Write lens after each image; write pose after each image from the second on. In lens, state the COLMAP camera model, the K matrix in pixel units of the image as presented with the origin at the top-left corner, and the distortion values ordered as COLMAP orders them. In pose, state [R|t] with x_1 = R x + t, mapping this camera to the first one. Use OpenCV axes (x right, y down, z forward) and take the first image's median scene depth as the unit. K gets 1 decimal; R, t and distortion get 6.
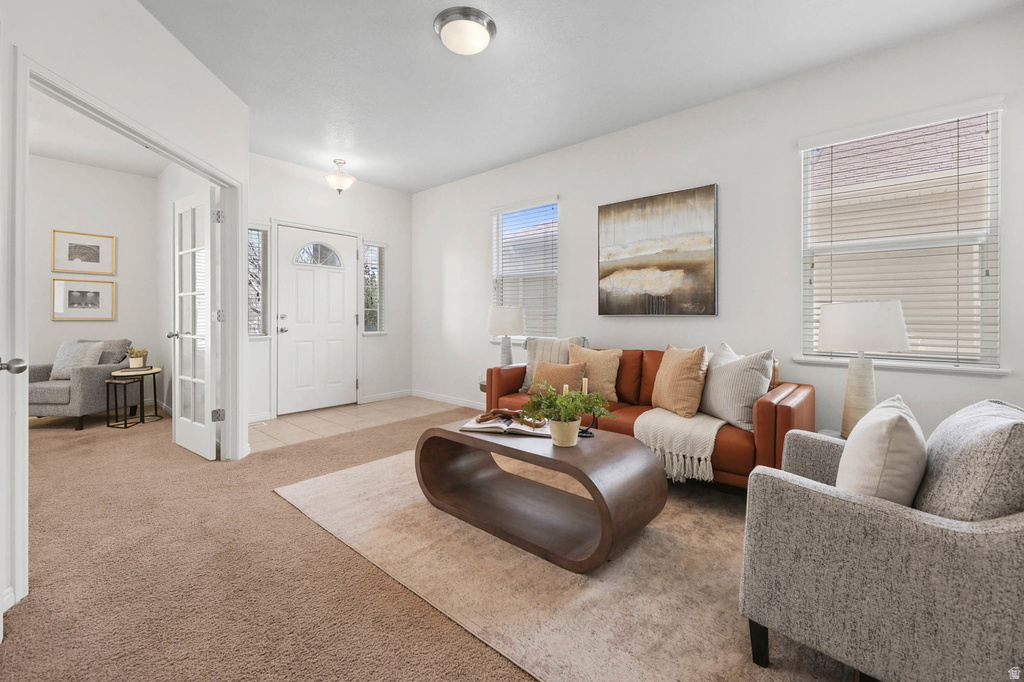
lens RADIAL K [[440.7, 0, 498.3], [0, 440.7, 314.0], [0, 0, 1]] dist [-0.004000, 0.000487]
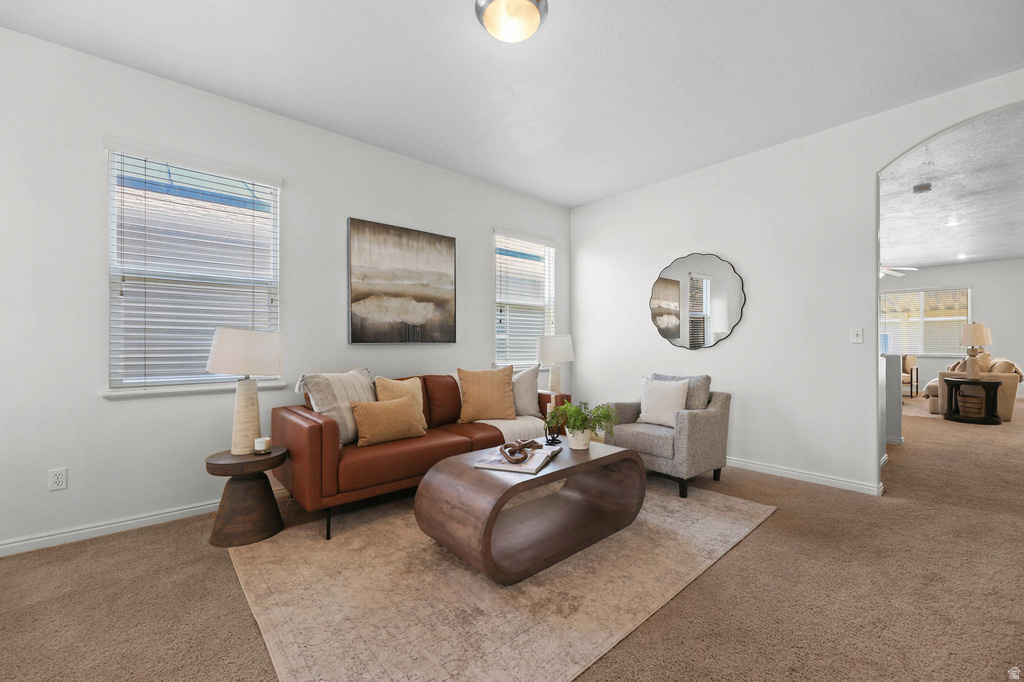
lens RADIAL K [[440.7, 0, 510.9], [0, 440.7, 340.7], [0, 0, 1]] dist [-0.004000, 0.000487]
pose [[0.065410, 0.001237, 0.997858, -0.690211], [0.004207, 0.999990, -0.001516, -0.000352], [-0.997850, 0.004297, 0.065404, 0.701974]]
